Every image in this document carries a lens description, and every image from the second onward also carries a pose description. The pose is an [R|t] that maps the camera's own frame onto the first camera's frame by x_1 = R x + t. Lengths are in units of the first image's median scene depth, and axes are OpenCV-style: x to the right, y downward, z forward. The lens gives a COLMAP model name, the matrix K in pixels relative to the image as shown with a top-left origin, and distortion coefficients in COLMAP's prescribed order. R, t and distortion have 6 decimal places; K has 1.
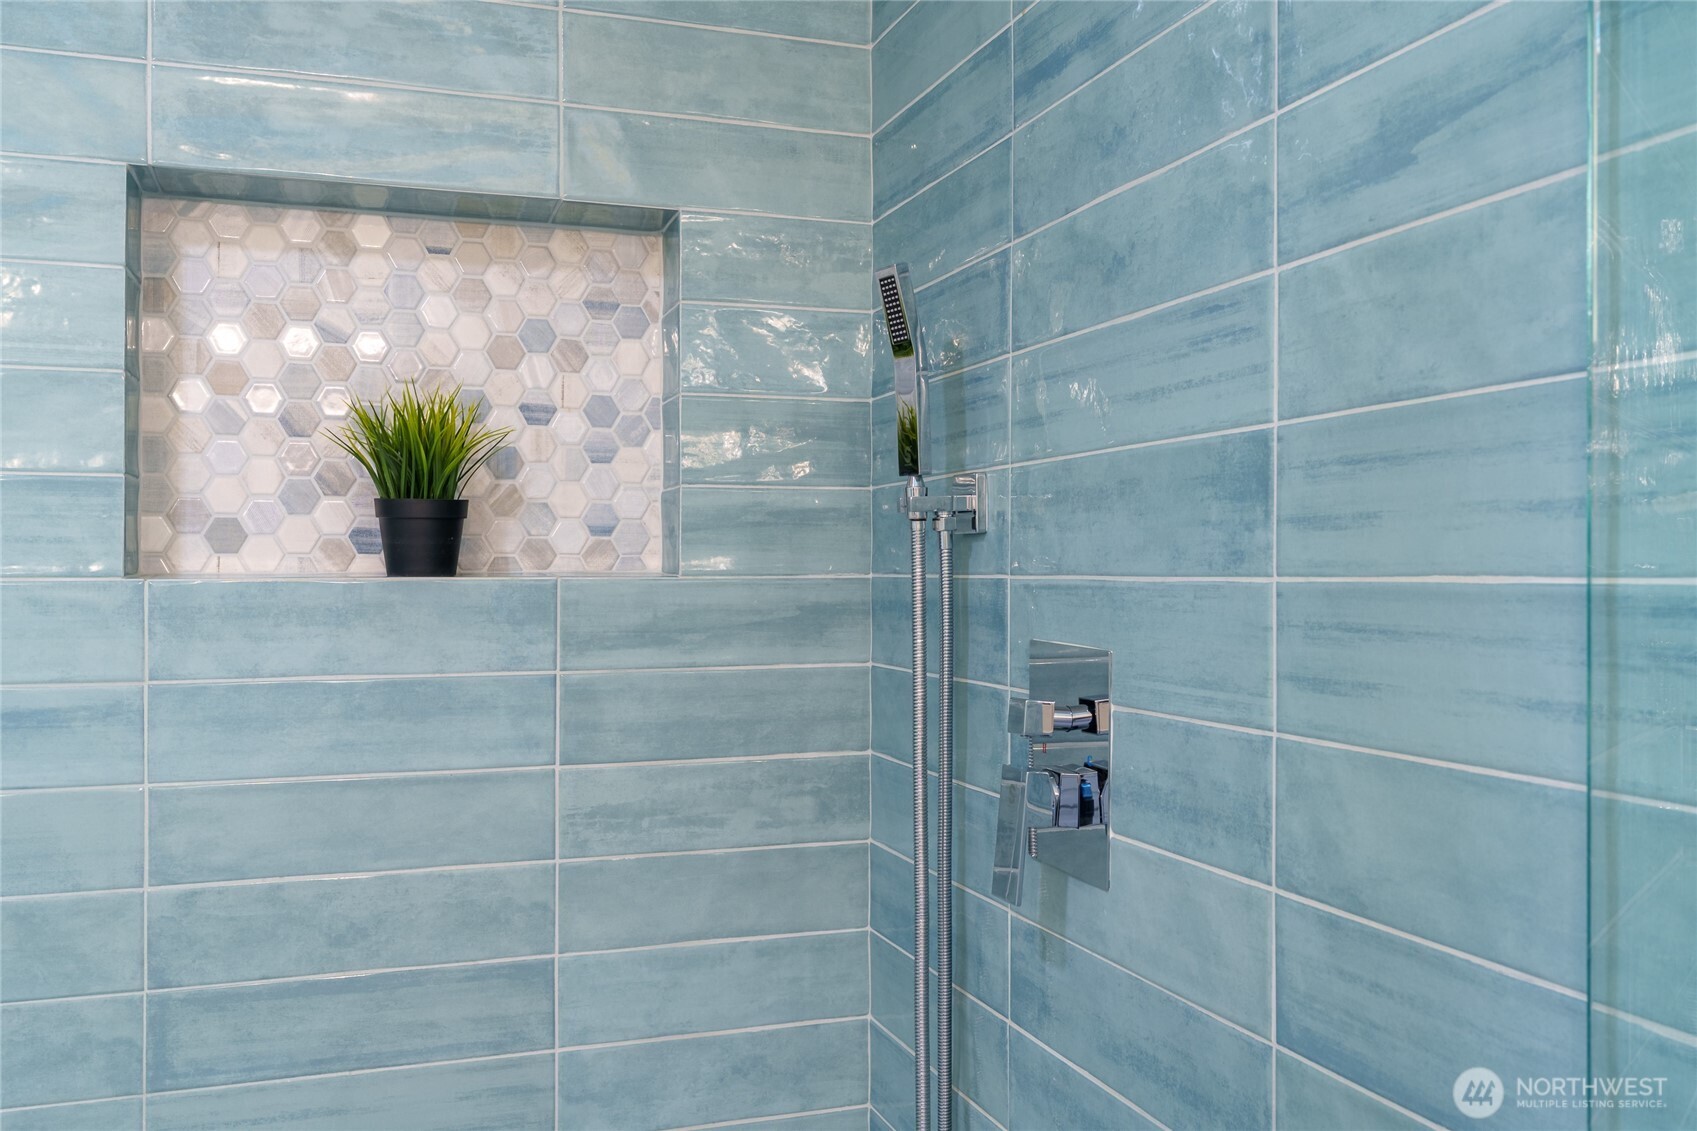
lens RADIAL K [[1473.4, 0, 846.1], [0, 1473.4, 562.9], [0, 0, 1]] dist [0.016046, 0.003742]
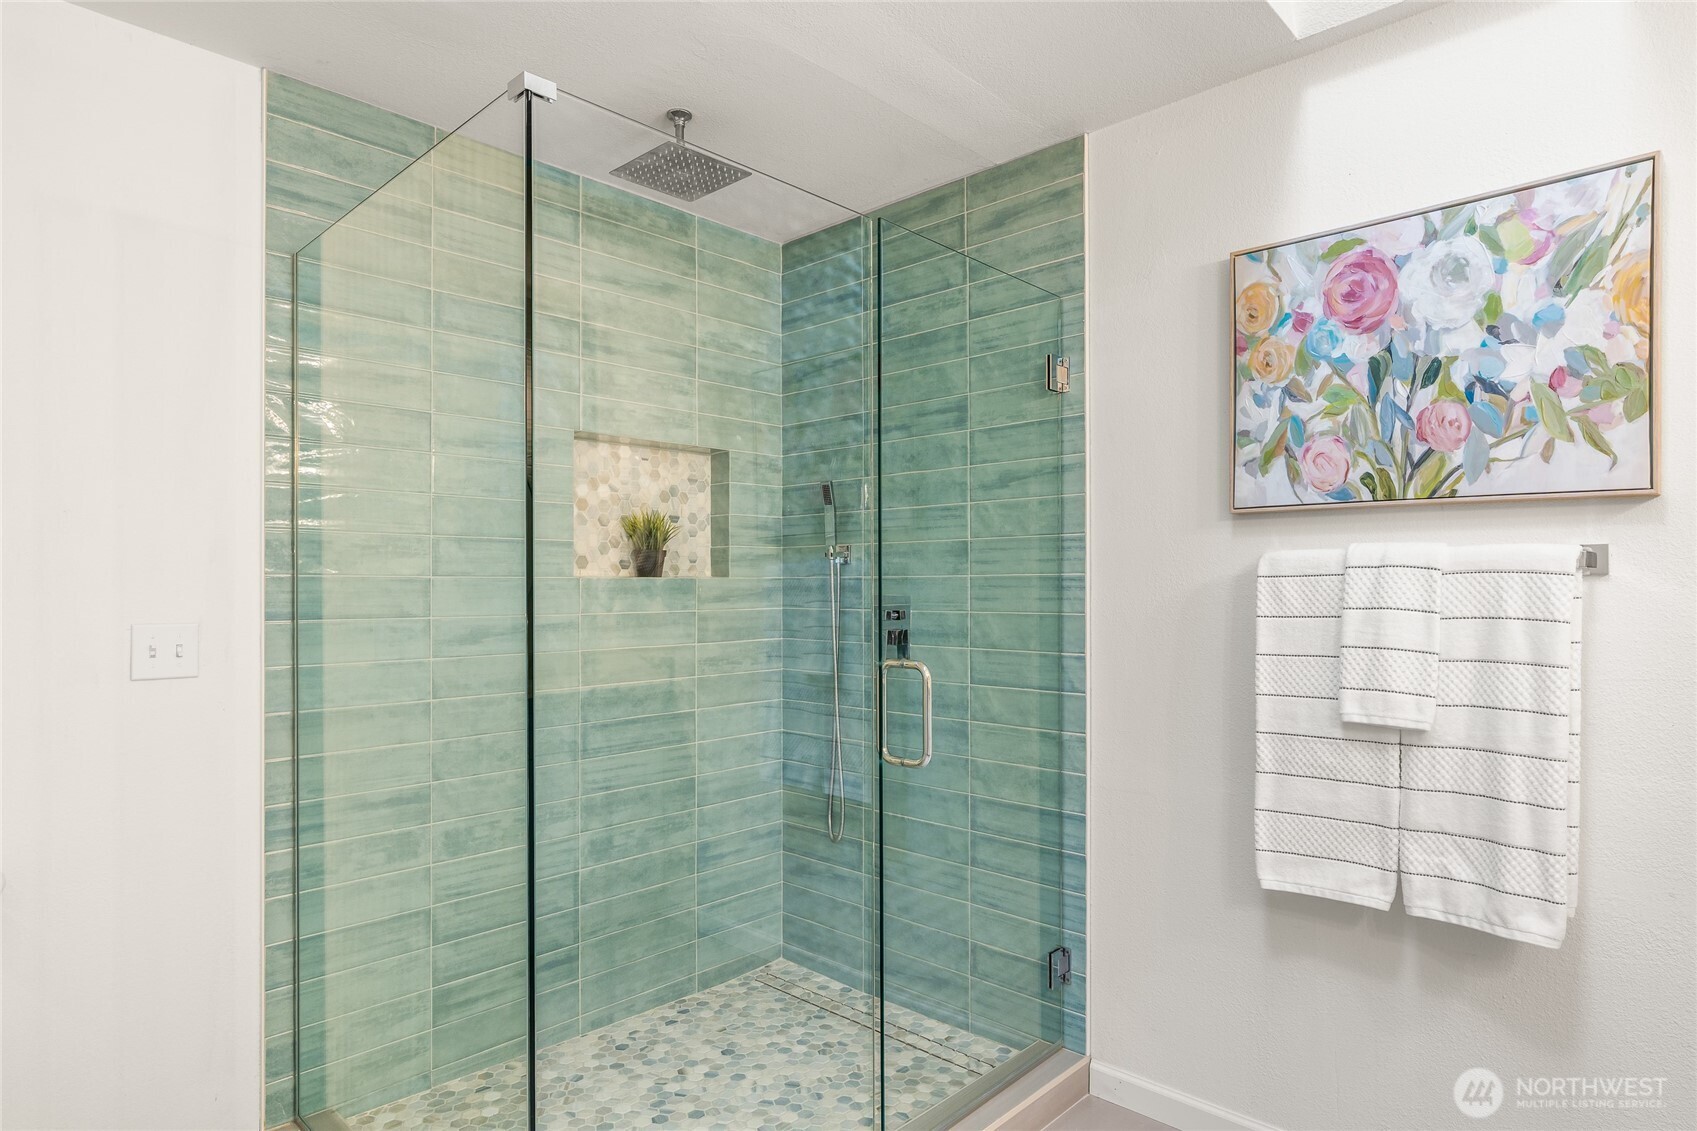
lens RADIAL K [[965.9, 0, 849.7], [0, 965.9, 576.8], [0, 0, 1]] dist [0.000982, 0.001736]
pose [[0.883303, 0.001423, 0.468799, -0.818249], [0.000462, 0.999992, -0.003906, 0.015477], [-0.468801, 0.003667, 0.883296, -0.804648]]
